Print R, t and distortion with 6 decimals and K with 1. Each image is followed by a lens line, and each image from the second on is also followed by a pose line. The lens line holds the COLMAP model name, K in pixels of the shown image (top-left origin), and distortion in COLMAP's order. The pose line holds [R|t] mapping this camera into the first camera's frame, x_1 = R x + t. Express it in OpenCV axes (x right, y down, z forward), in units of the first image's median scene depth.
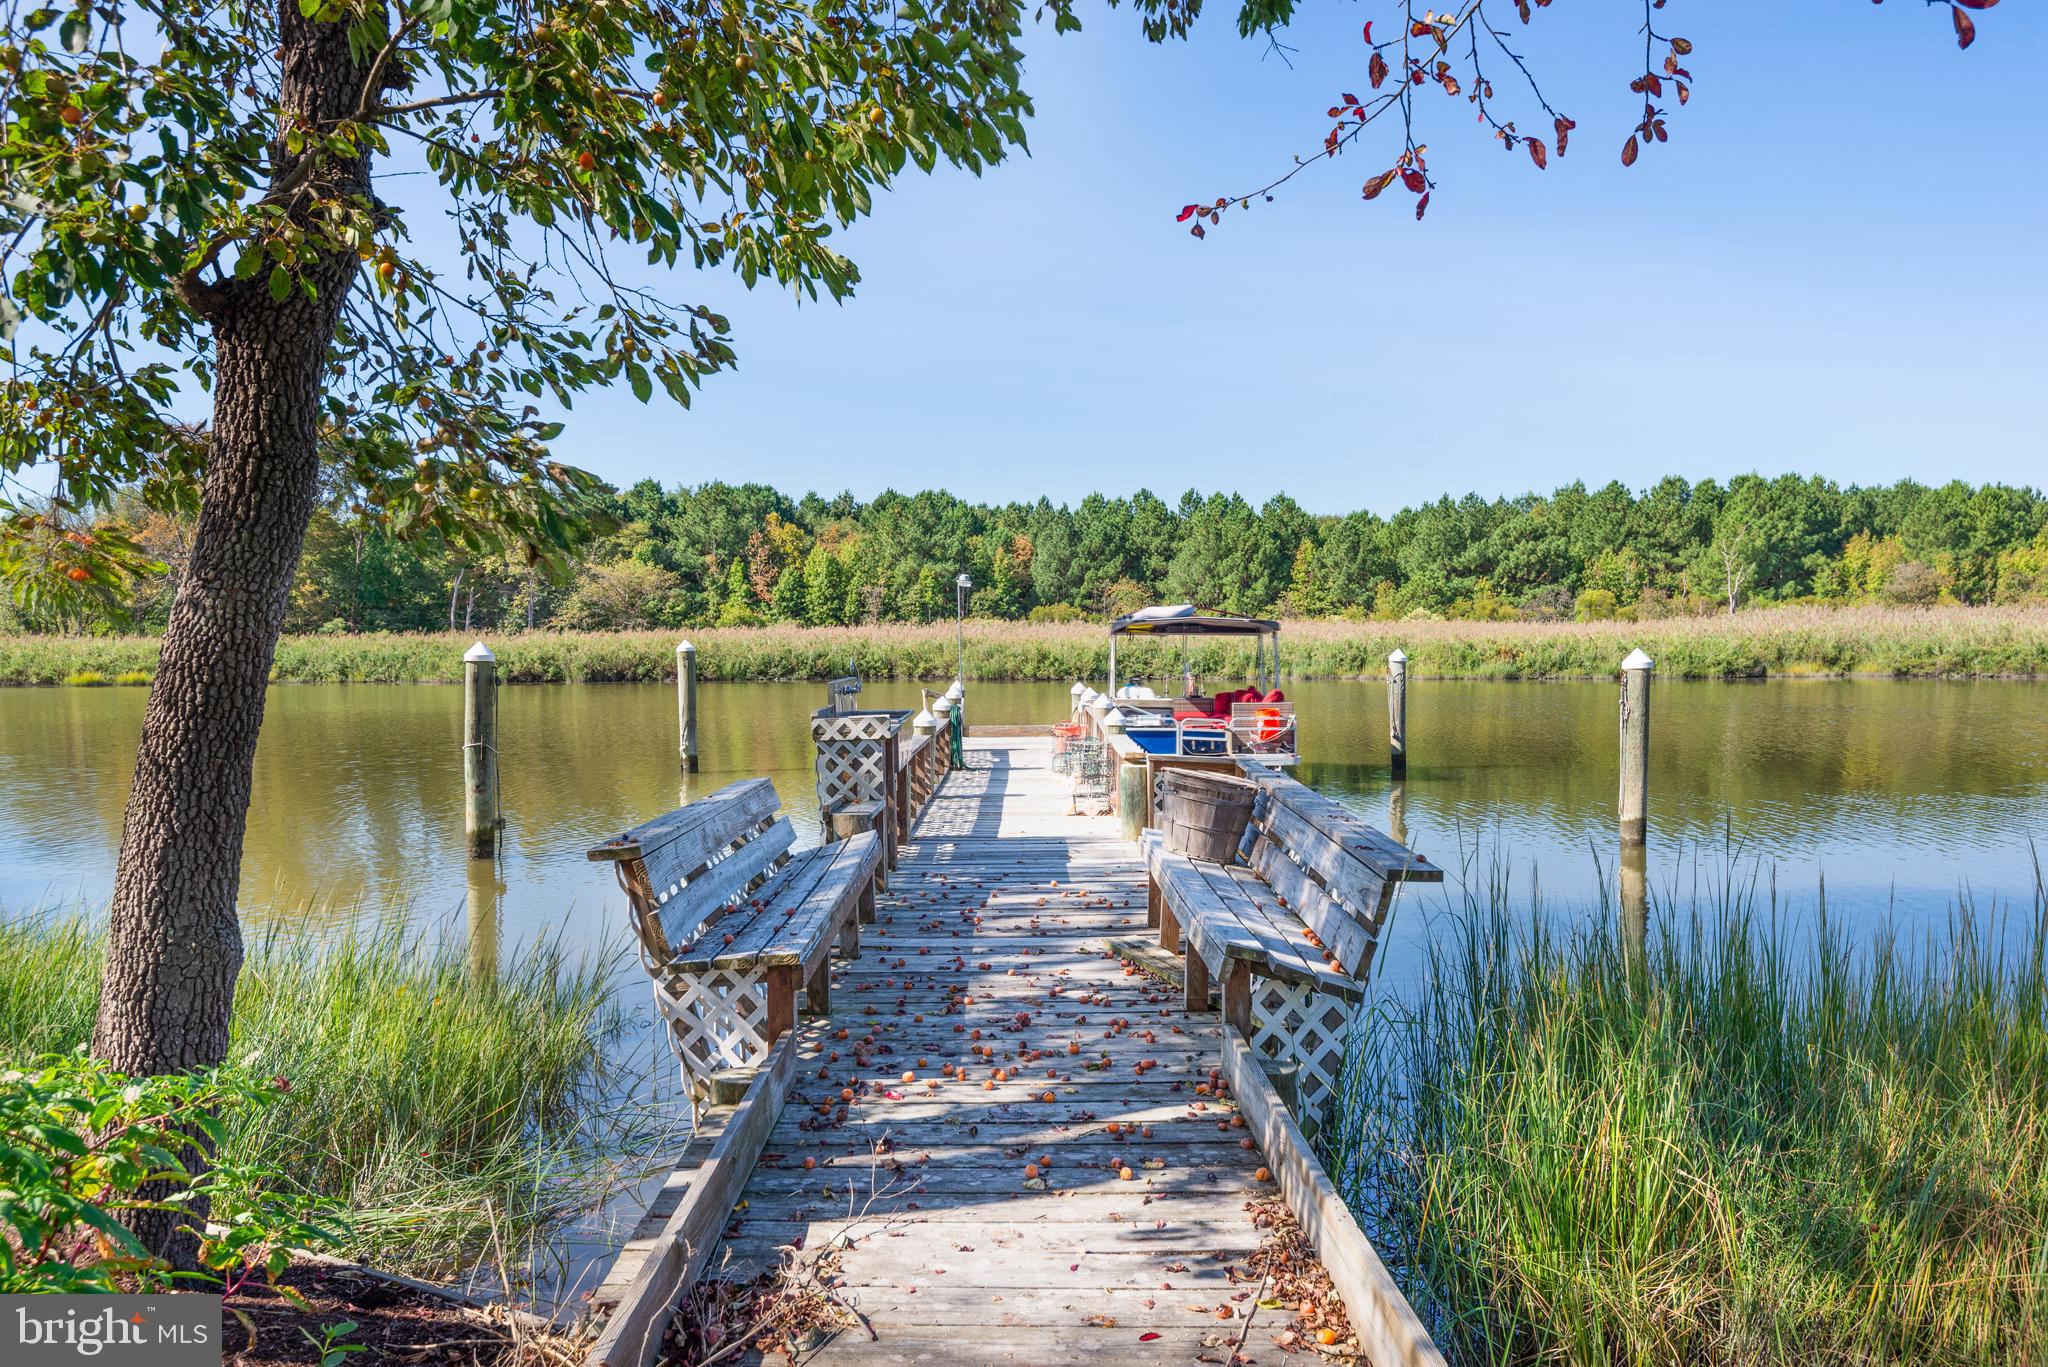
lens RADIAL K [[1441.5, 0, 1008.2], [0, 1441.5, 718.6], [0, 0, 1]] dist [0.053918, -0.006145]
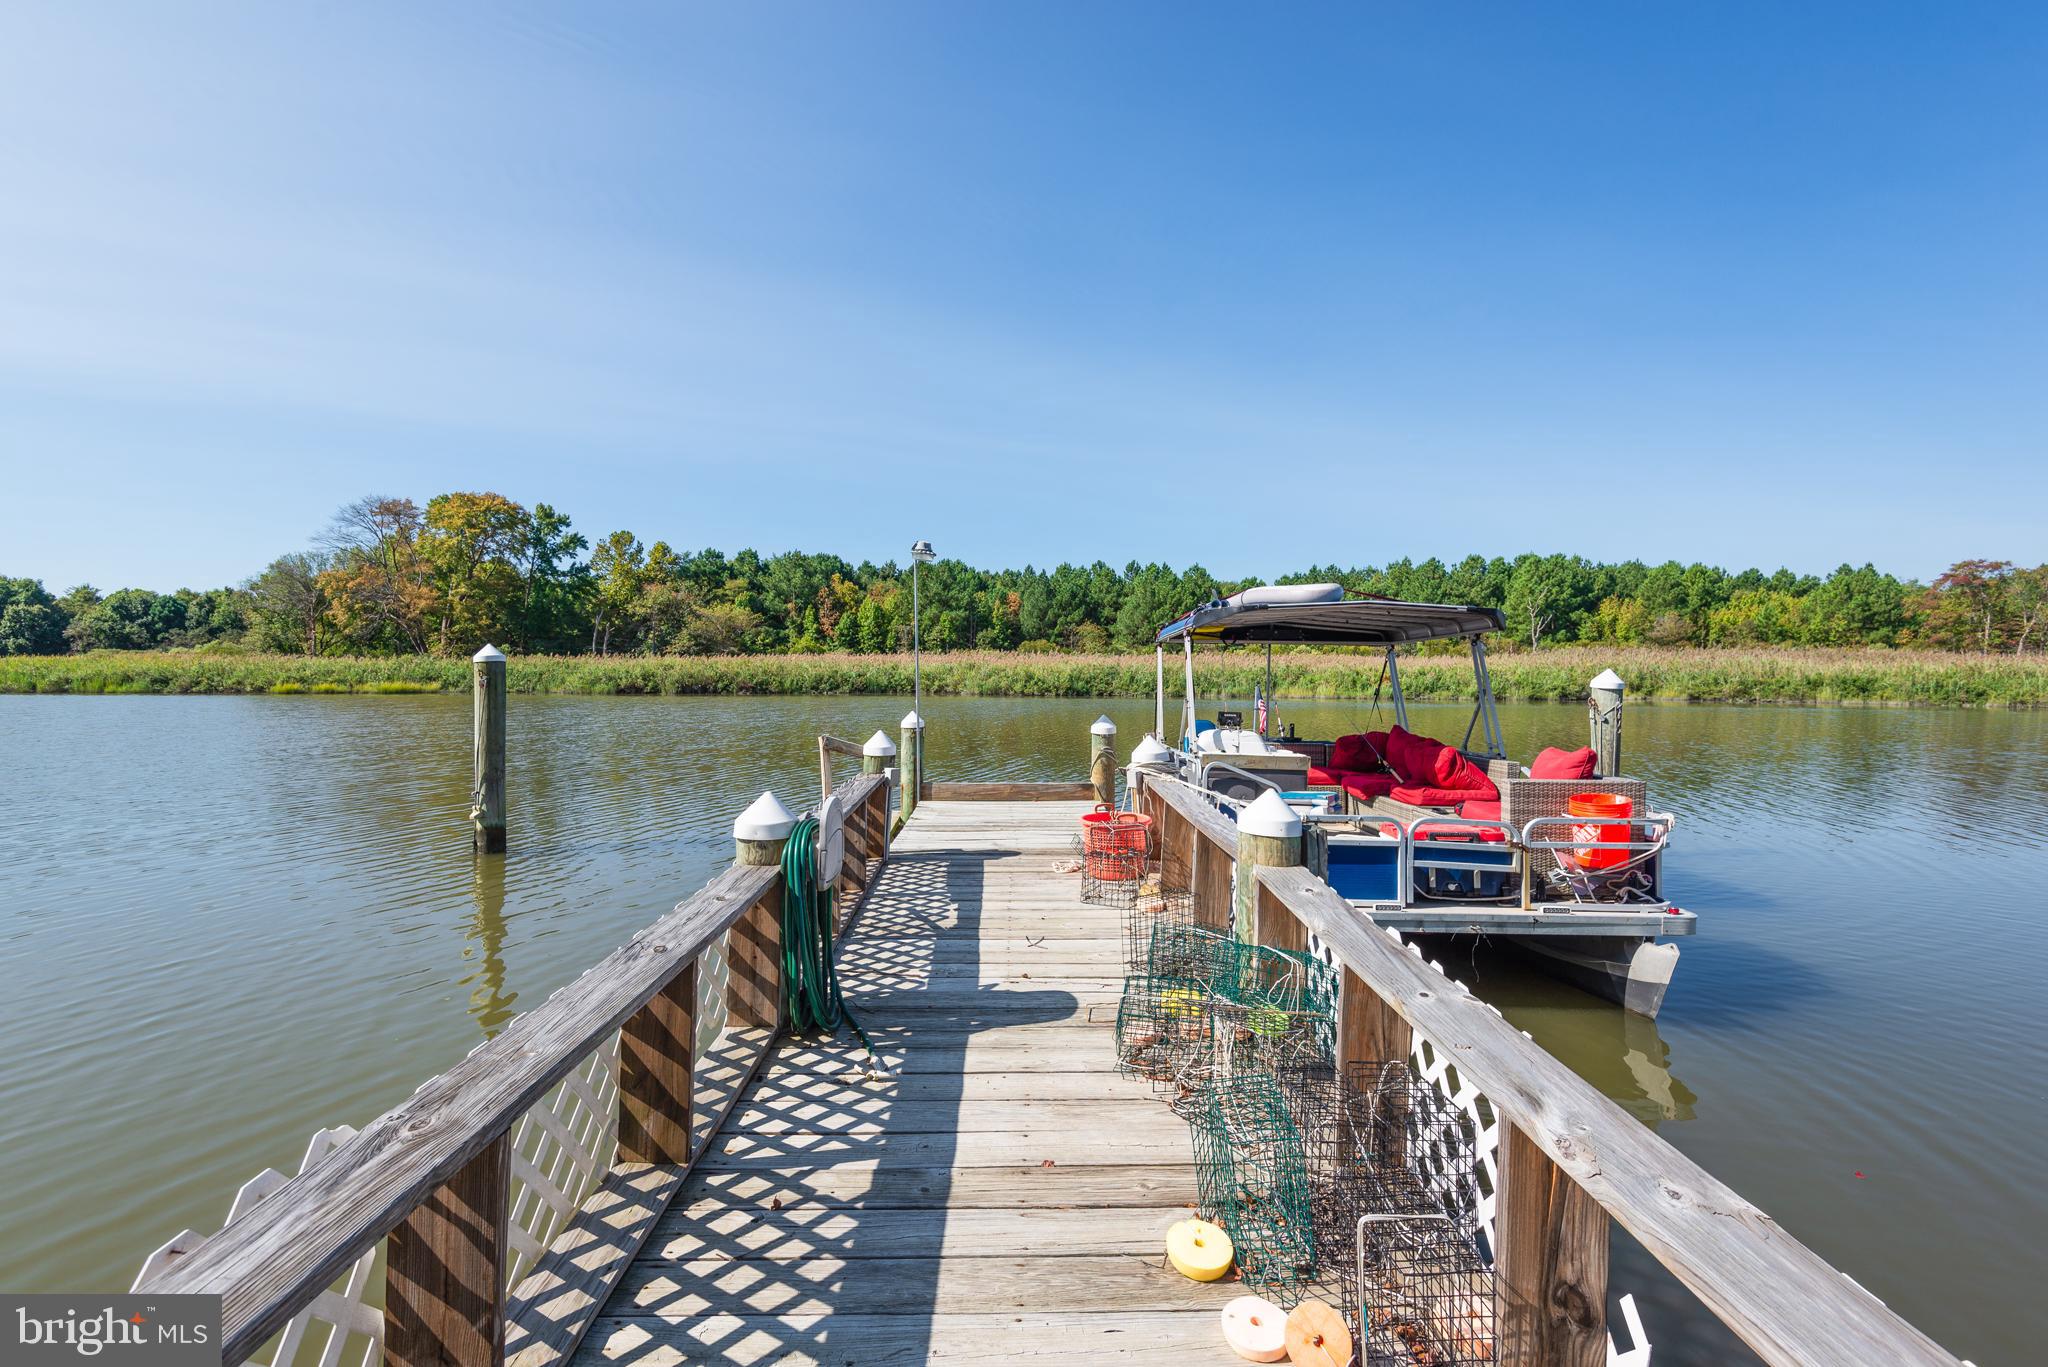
lens RADIAL K [[900.7, 0, 1026.2], [0, 900.7, 686.6], [0, 0, 1]] dist [0.012784, -0.000383]
pose [[0.999629, 0.009794, 0.025402, 0.000727], [-0.008928, 0.999382, -0.033998, -0.005284], [-0.025720, 0.033758, 0.999099, 0.142301]]
